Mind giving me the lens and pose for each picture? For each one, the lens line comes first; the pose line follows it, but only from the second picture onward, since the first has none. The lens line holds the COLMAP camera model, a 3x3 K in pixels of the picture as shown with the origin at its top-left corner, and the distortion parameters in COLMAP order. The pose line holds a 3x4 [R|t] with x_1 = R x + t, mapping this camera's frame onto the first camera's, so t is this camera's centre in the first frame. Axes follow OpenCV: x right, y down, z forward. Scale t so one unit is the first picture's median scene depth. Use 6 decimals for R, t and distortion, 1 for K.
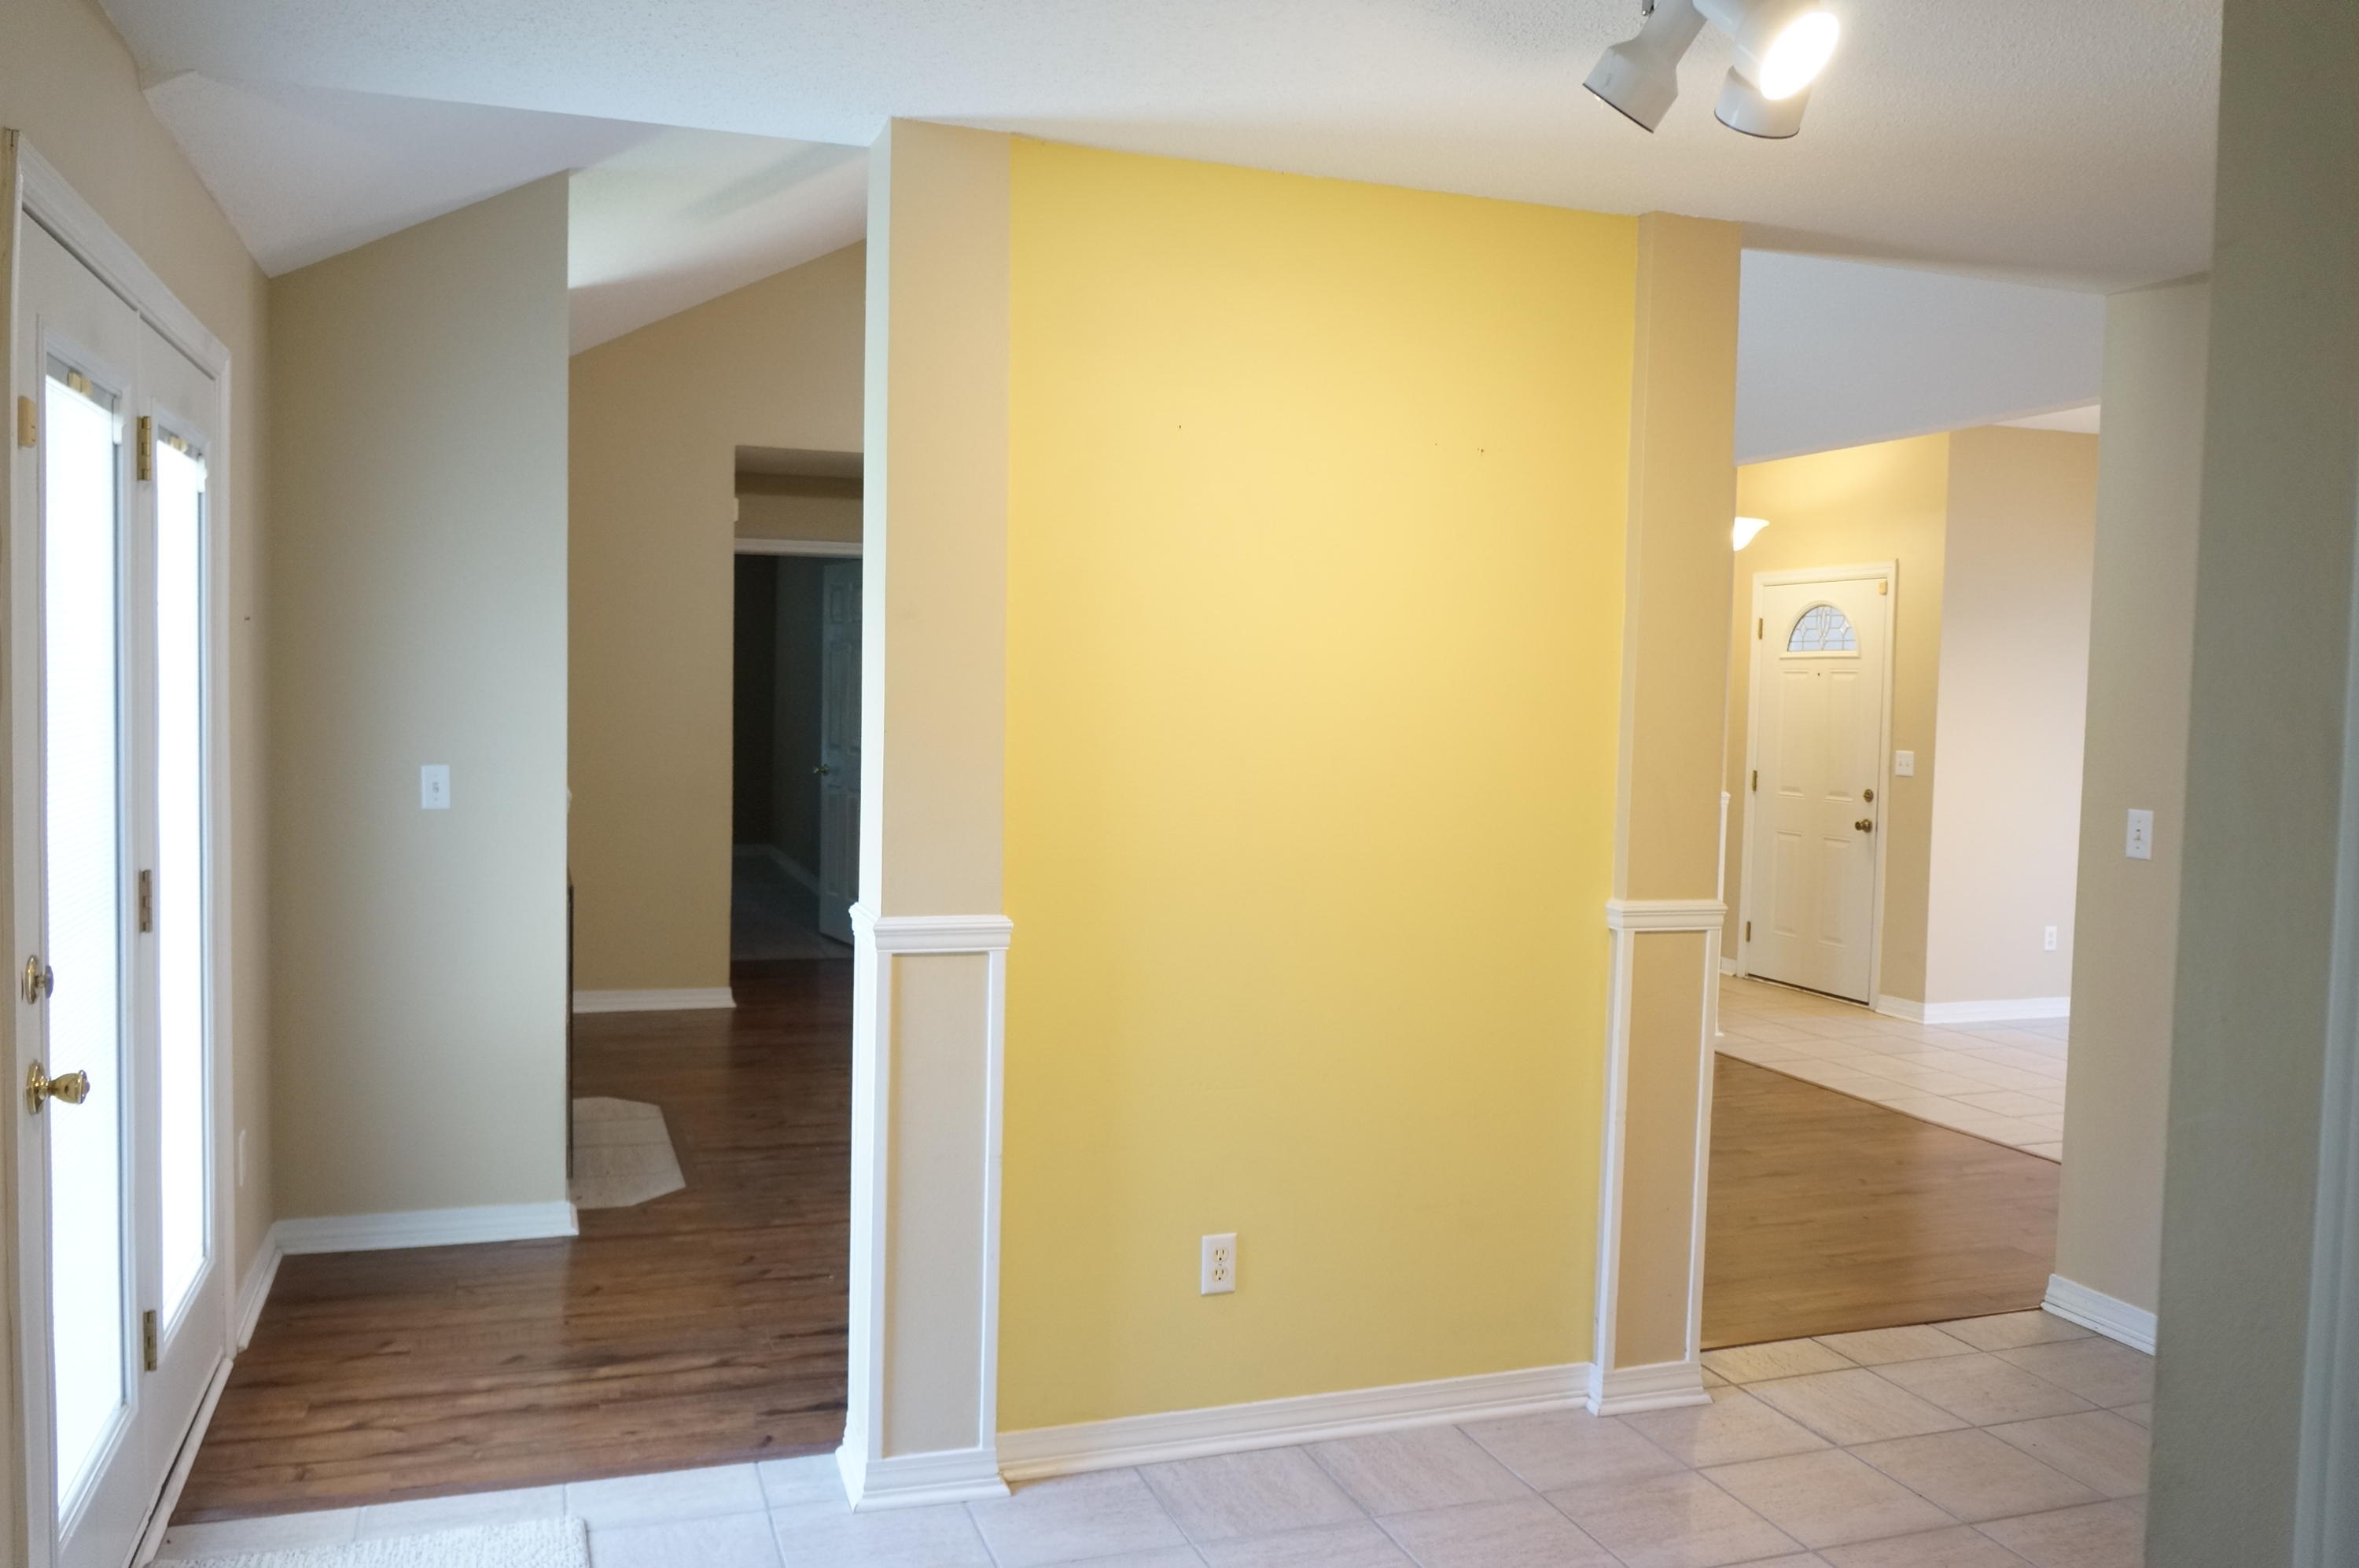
lens RADIAL K [[1821.7, 0, 1187.4], [0, 1821.7, 789.0], [0, 0, 1]] dist [-0.013928, 0.002211]
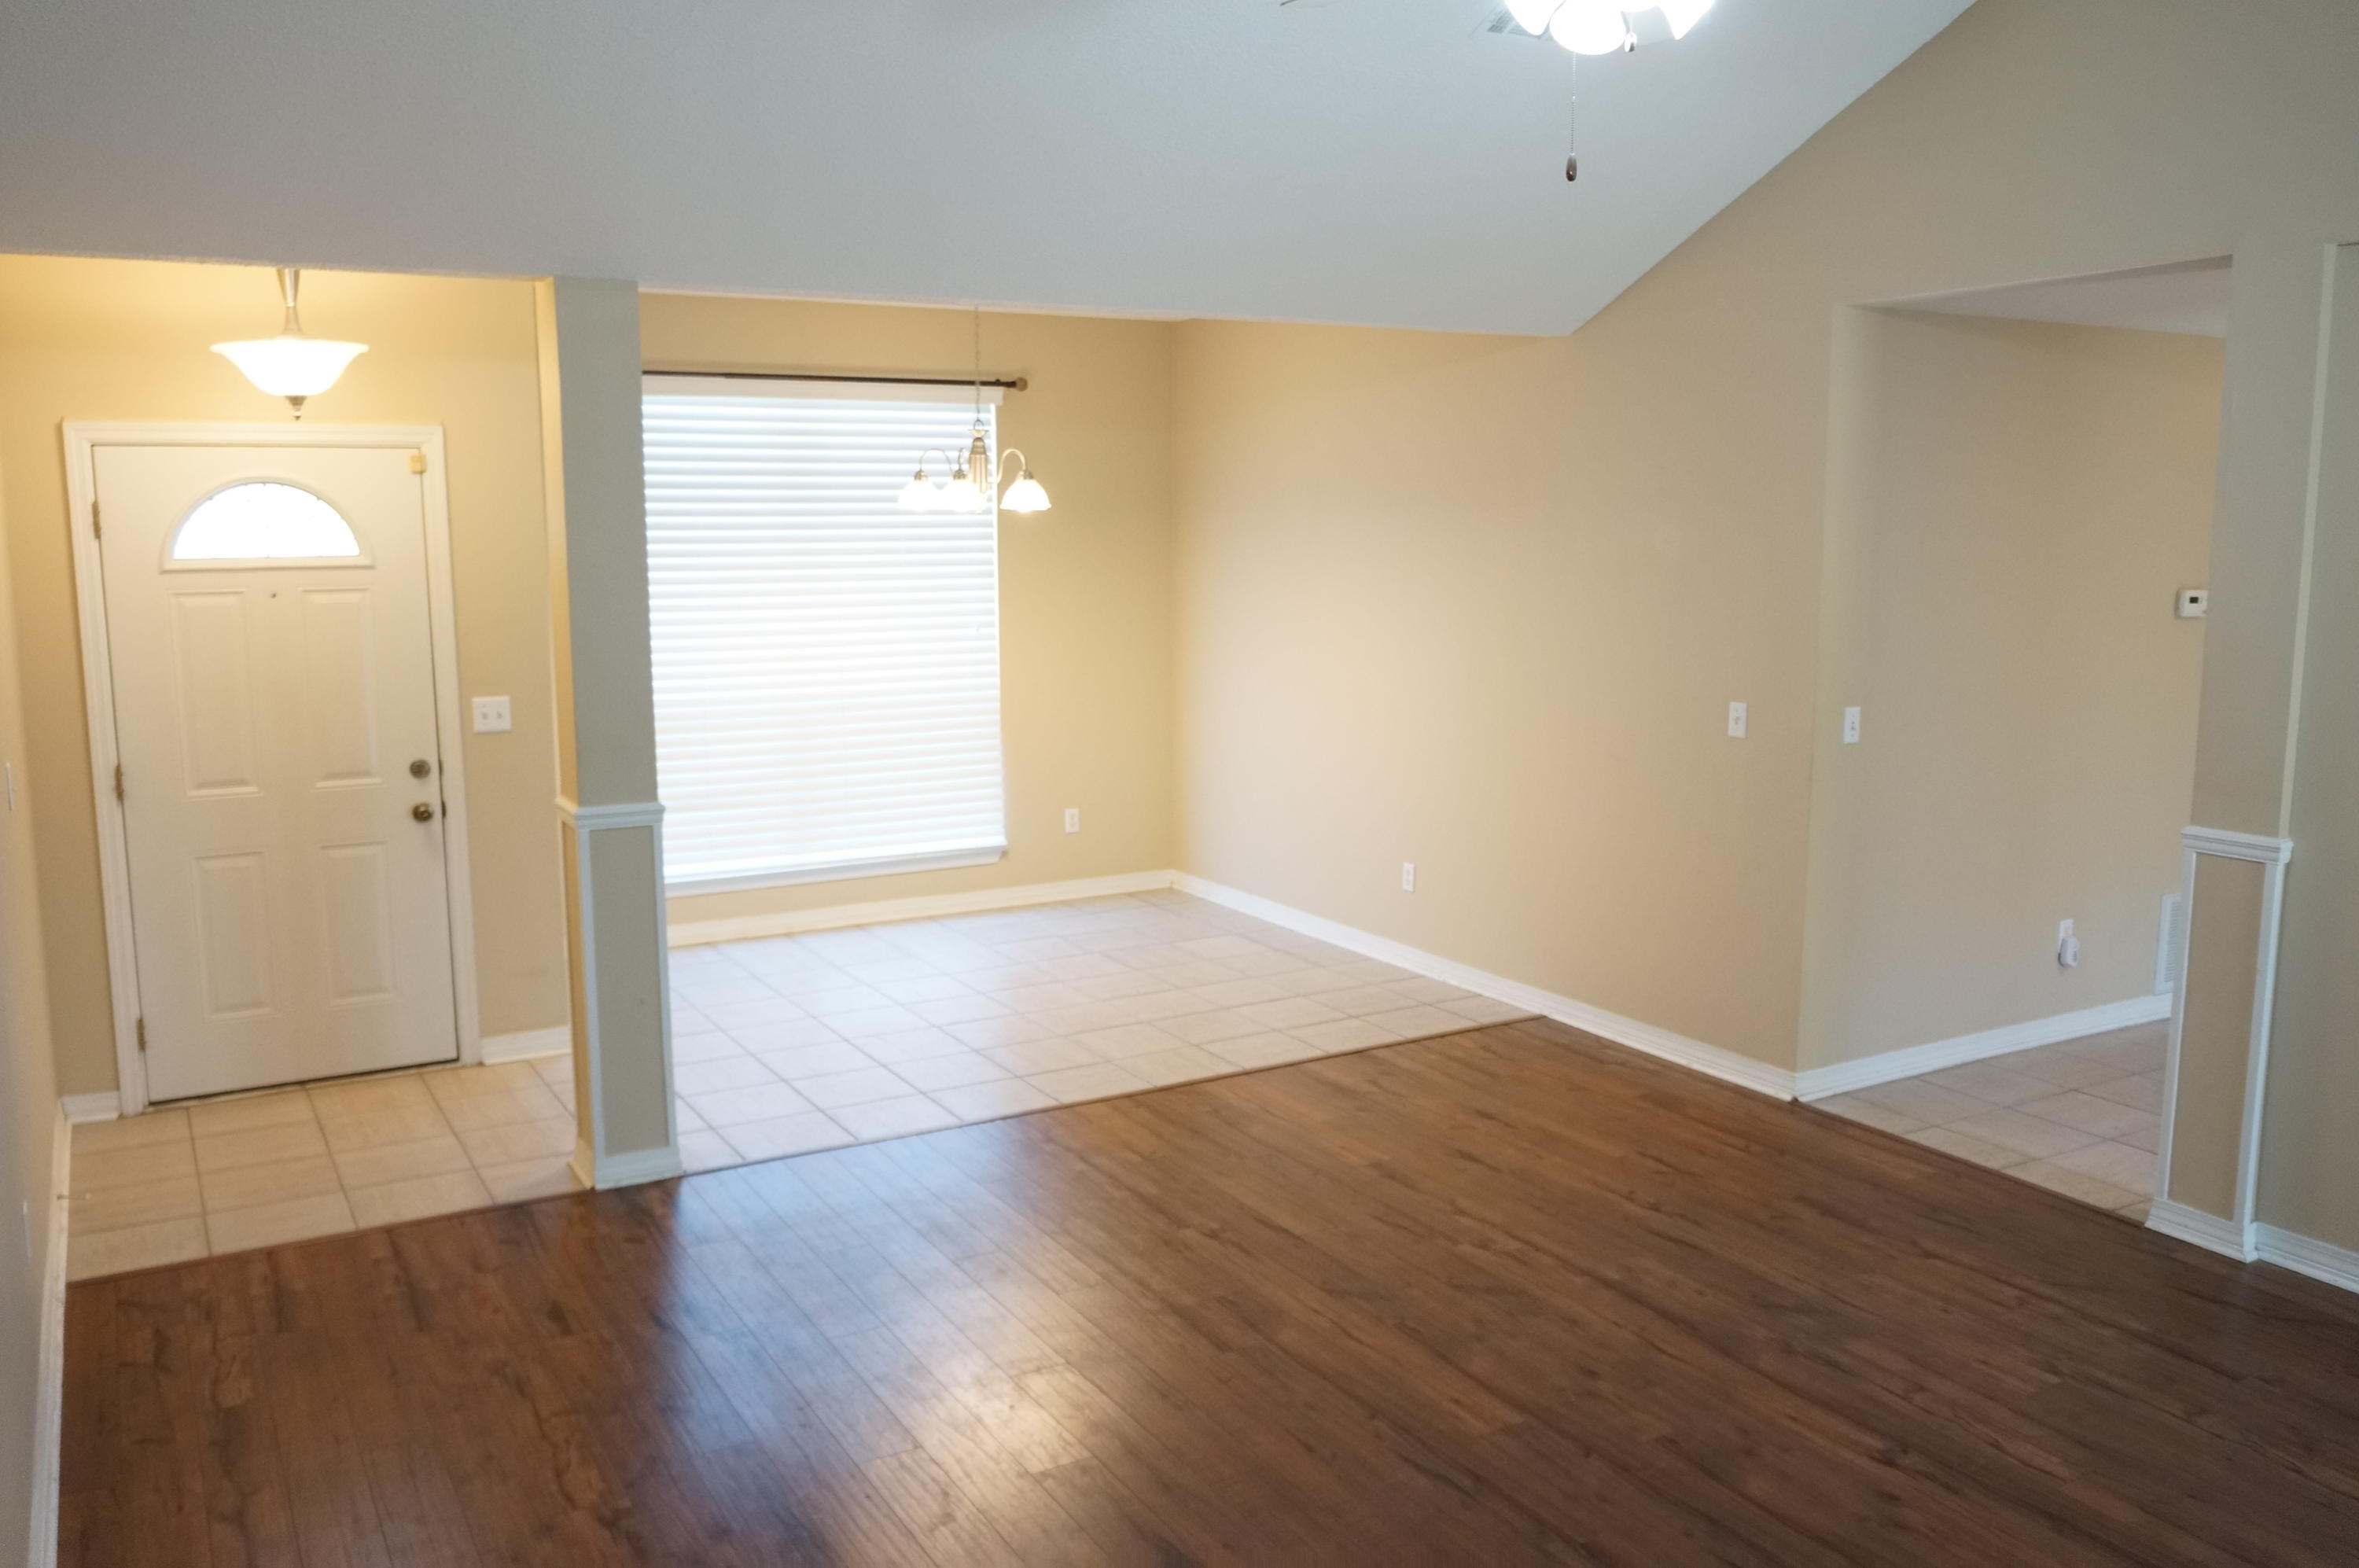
lens RADIAL K [[1821.7, 0, 1175.7], [0, 1821.7, 784.0], [0, 0, 1]] dist [-0.013928, 0.002211]
pose [[-0.195496, -0.160427, 0.967494, -0.349306], [0.058127, 0.982900, 0.174727, -0.094854], [-0.978980, 0.090395, -0.182828, 0.855658]]
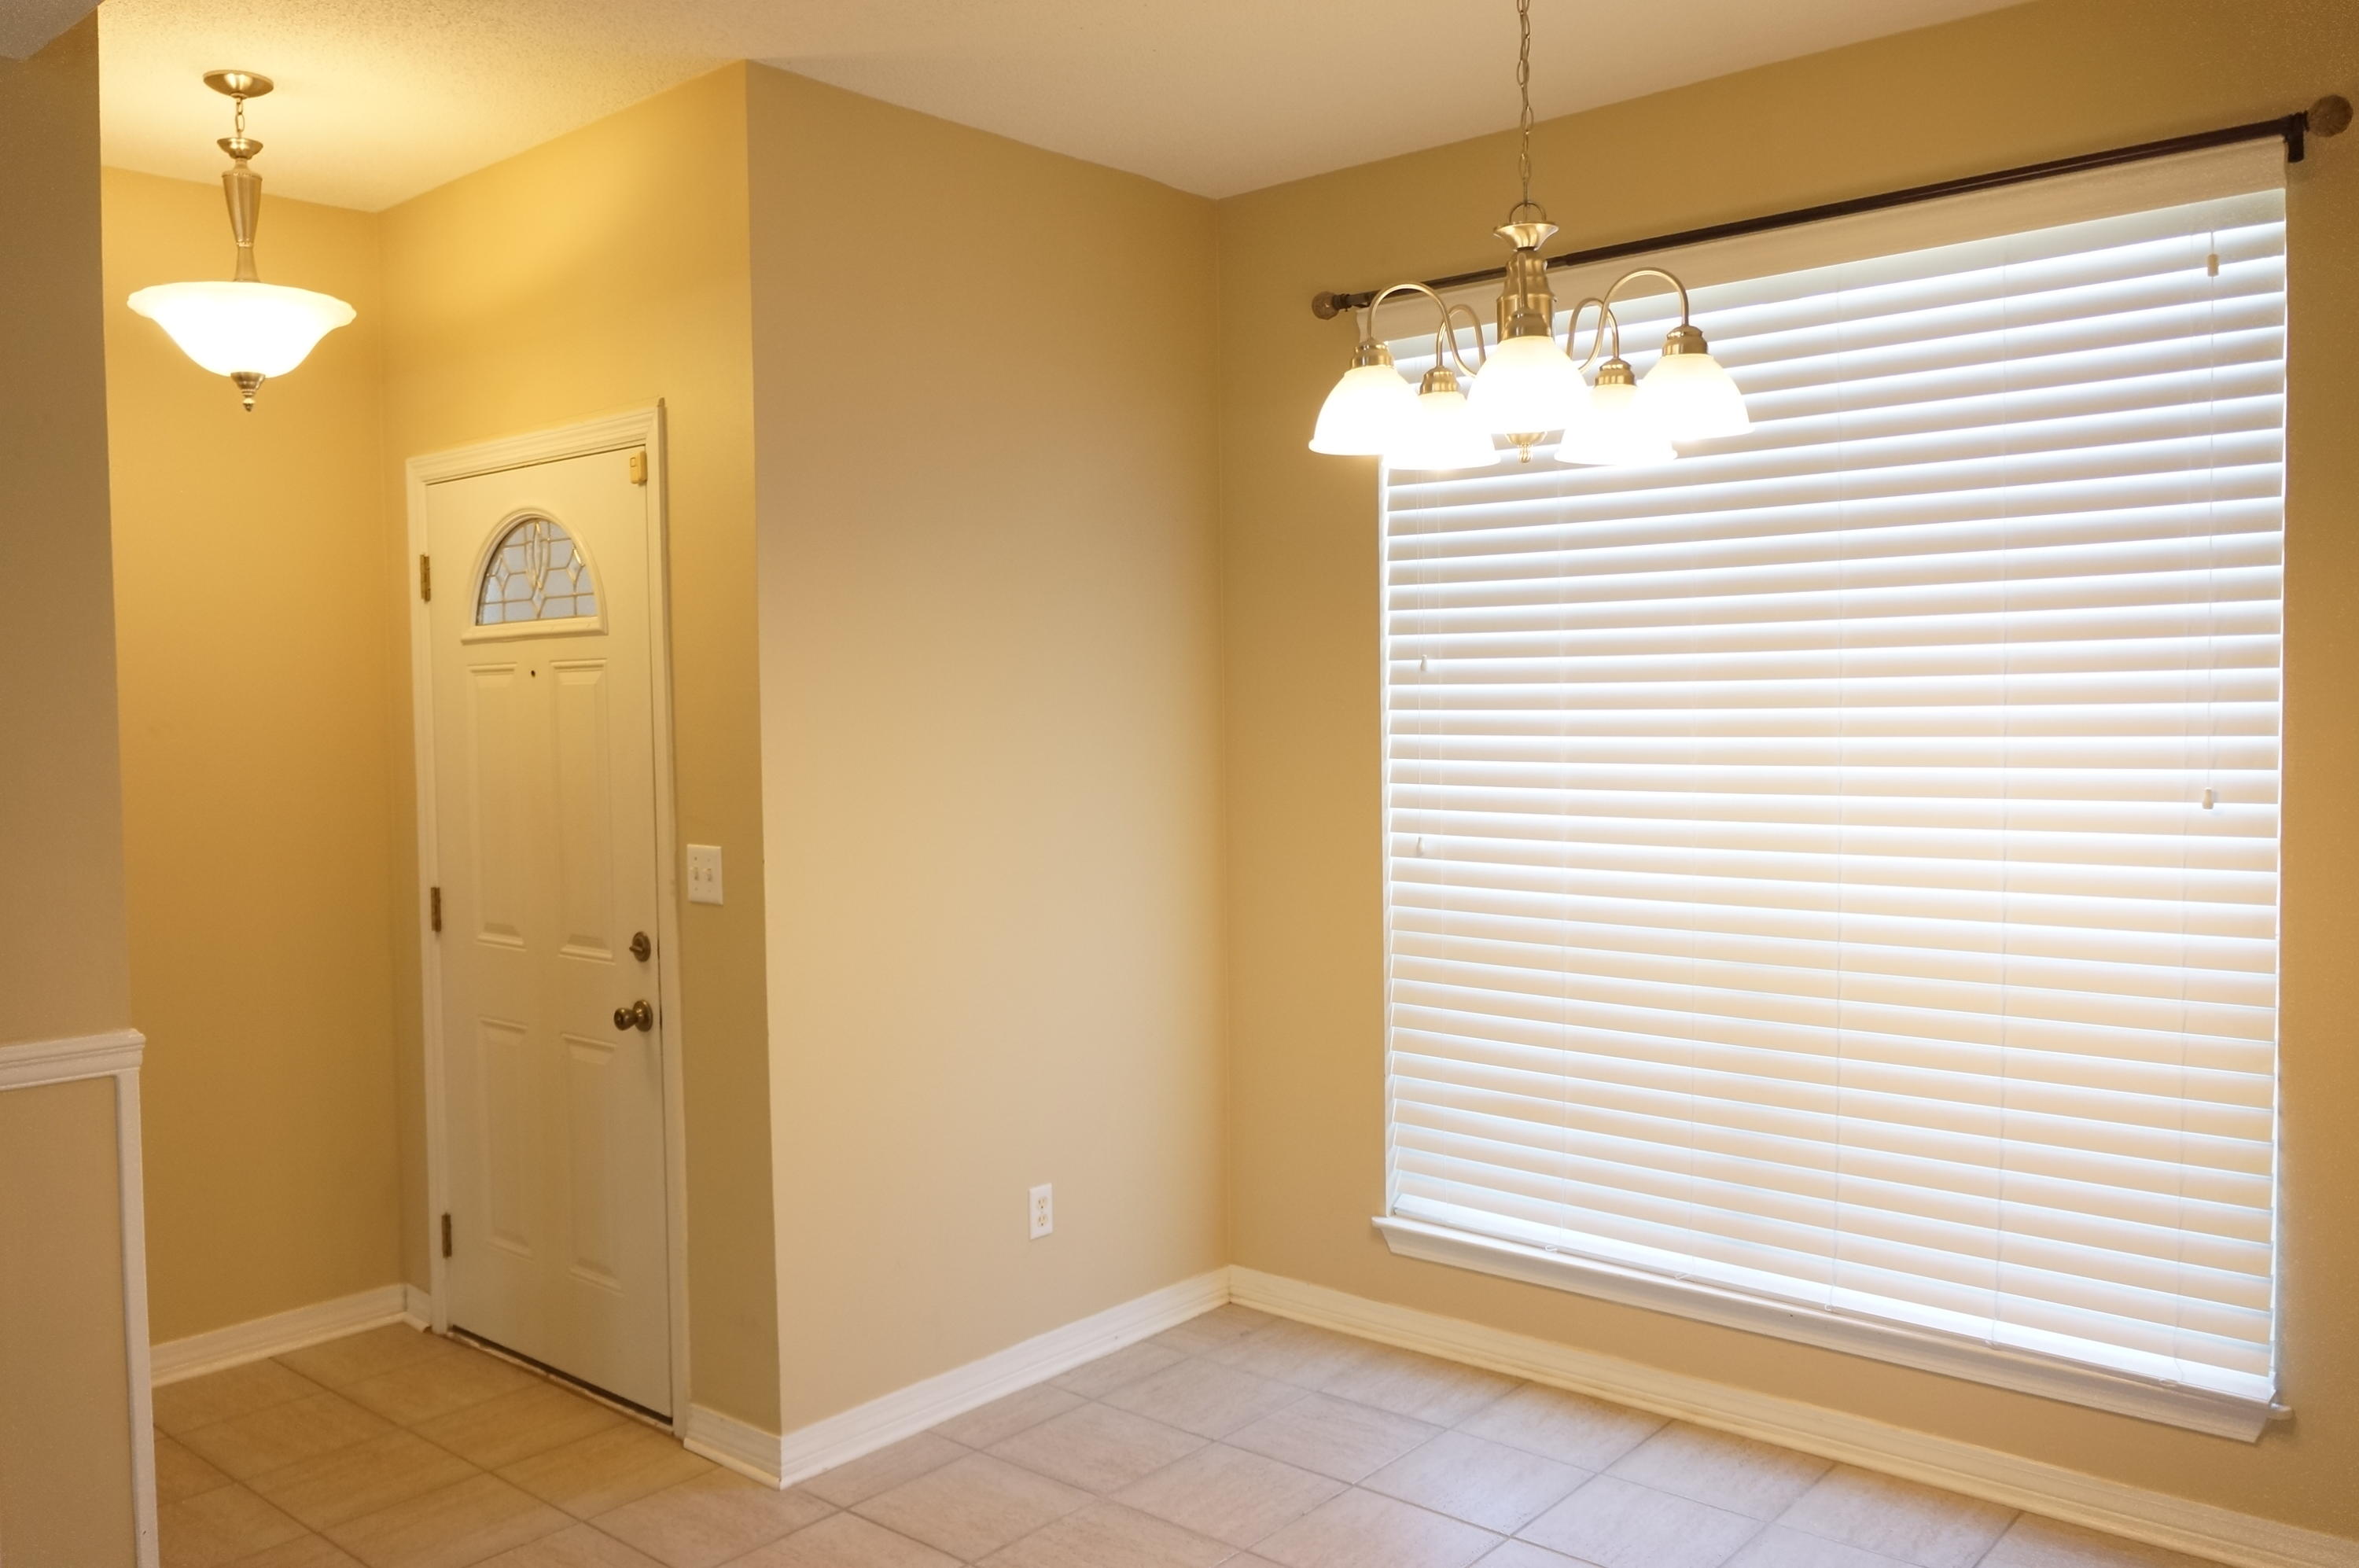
lens RADIAL K [[1821.7, 0, 1181.1], [0, 1821.7, 794.7], [0, 0, 1]] dist [-0.013928, 0.002211]
pose [[0.866353, -0.061435, 0.495640, 0.275607], [0.062651, 0.997935, 0.014184, -0.031182], [-0.495488, 0.018764, 0.868412, 0.561852]]
